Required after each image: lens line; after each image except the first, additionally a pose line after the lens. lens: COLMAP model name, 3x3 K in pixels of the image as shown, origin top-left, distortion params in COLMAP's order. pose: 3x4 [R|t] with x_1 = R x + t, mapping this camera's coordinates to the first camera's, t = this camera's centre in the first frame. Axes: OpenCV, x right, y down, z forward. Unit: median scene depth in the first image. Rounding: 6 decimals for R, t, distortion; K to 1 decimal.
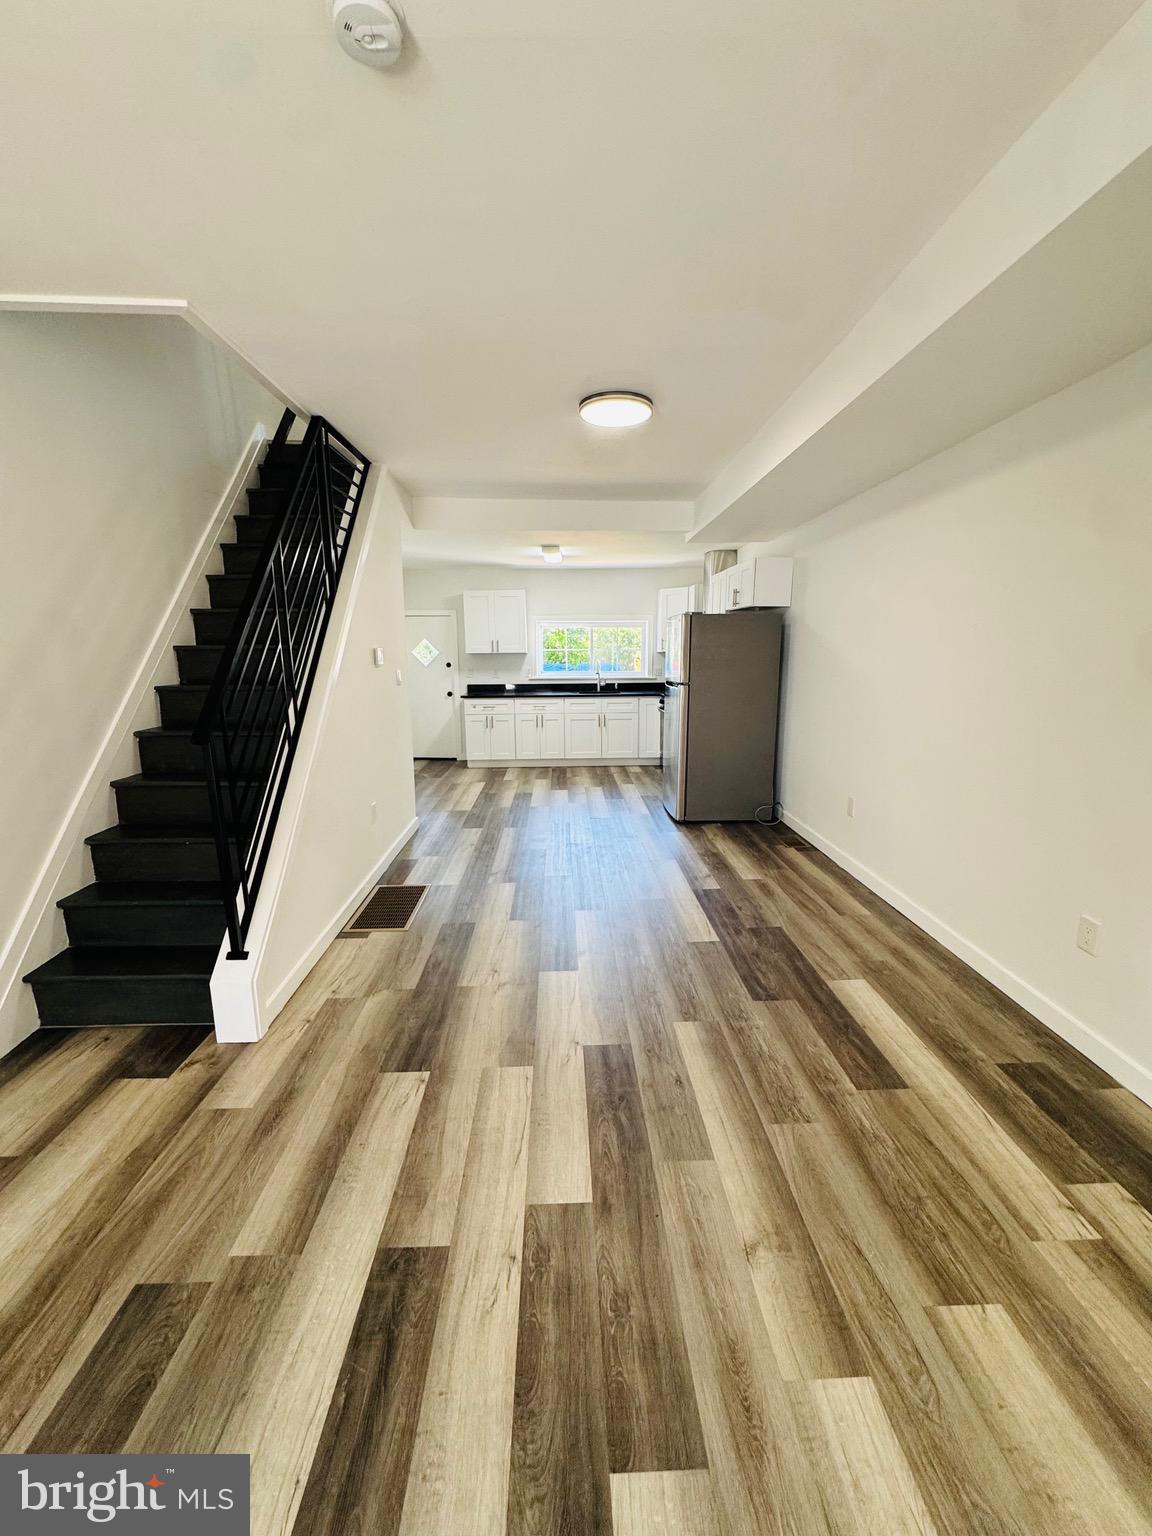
lens RADIAL K [[614.5, 0, 576.0], [0, 614.5, 768.0], [0, 0, 1]] dist [-0.002062, -0.000004]
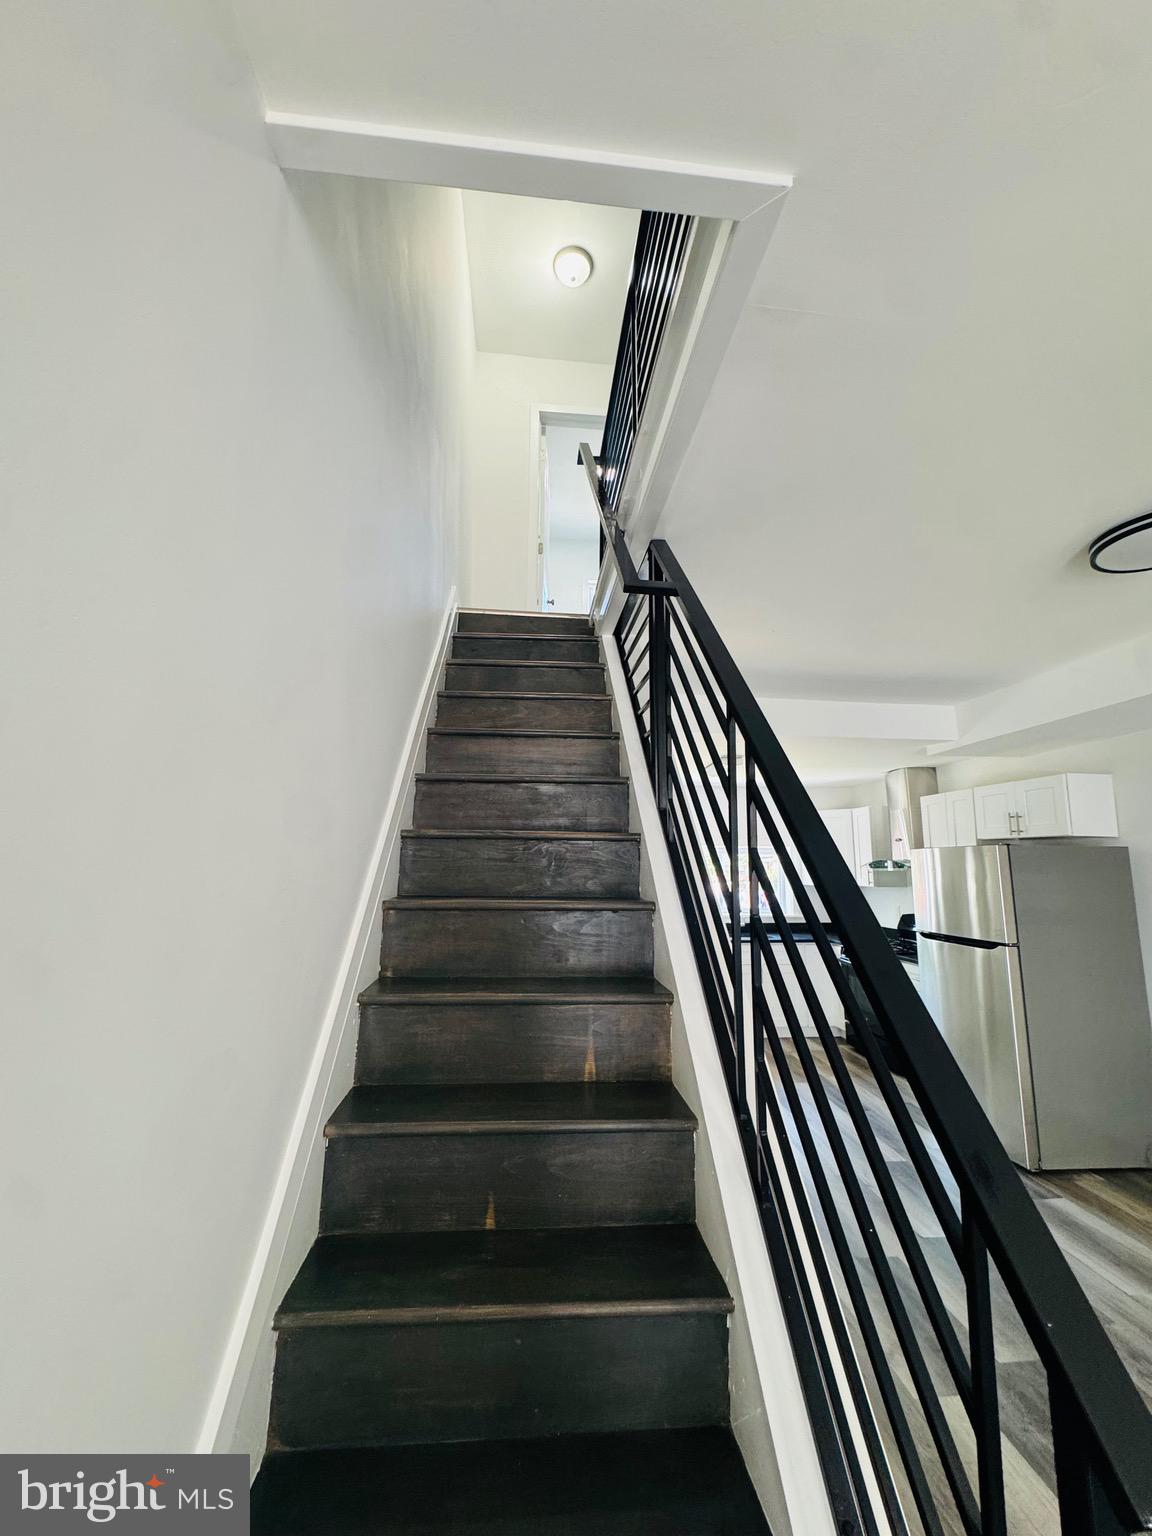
lens RADIAL K [[614.5, 0, 576.0], [0, 614.5, 768.0], [0, 0, 1]] dist [-0.002062, -0.000004]
pose [[0.998628, 0.024849, 0.046097, -0.585087], [-0.007443, 0.938669, -0.344740, -0.132439], [-0.051836, 0.343924, 0.937566, 0.517603]]
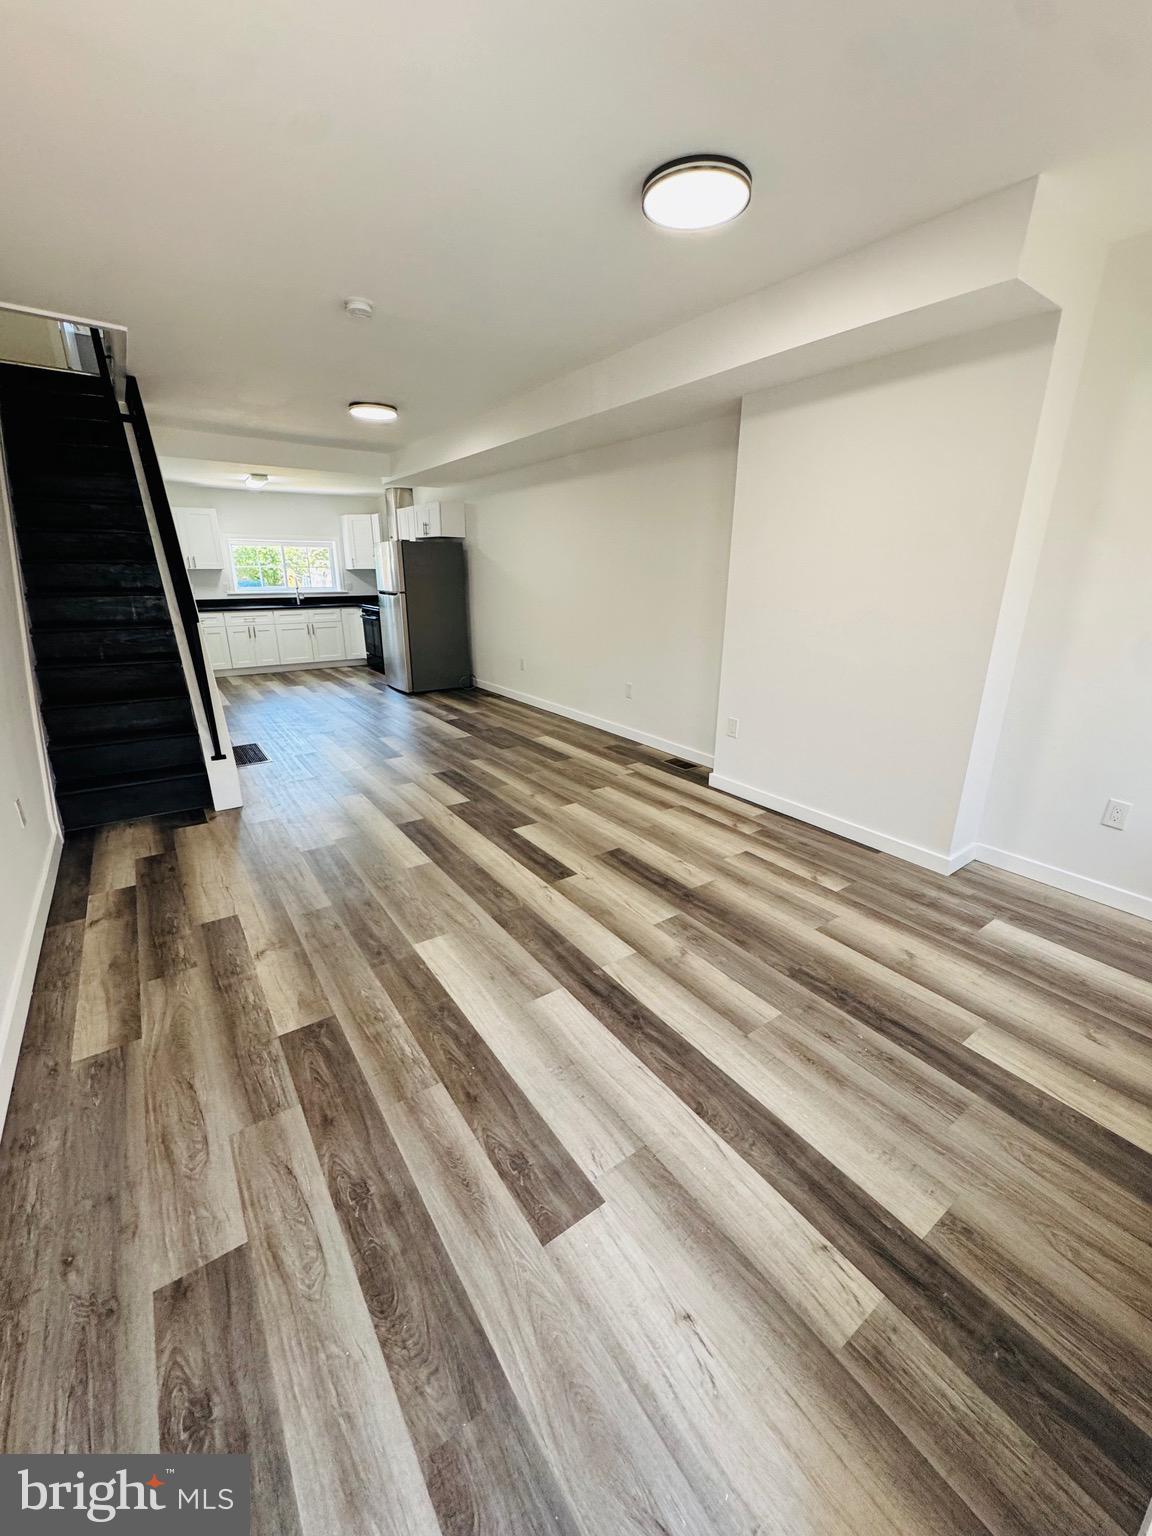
lens RADIAL K [[614.5, 0, 576.0], [0, 614.5, 768.0], [0, 0, 1]] dist [-0.002062, -0.000004]
pose [[0.835918, -0.160675, 0.524810, -0.490710], [0.094925, 0.984104, 0.150095, 0.141172], [-0.540584, -0.075649, 0.837882, -0.699901]]
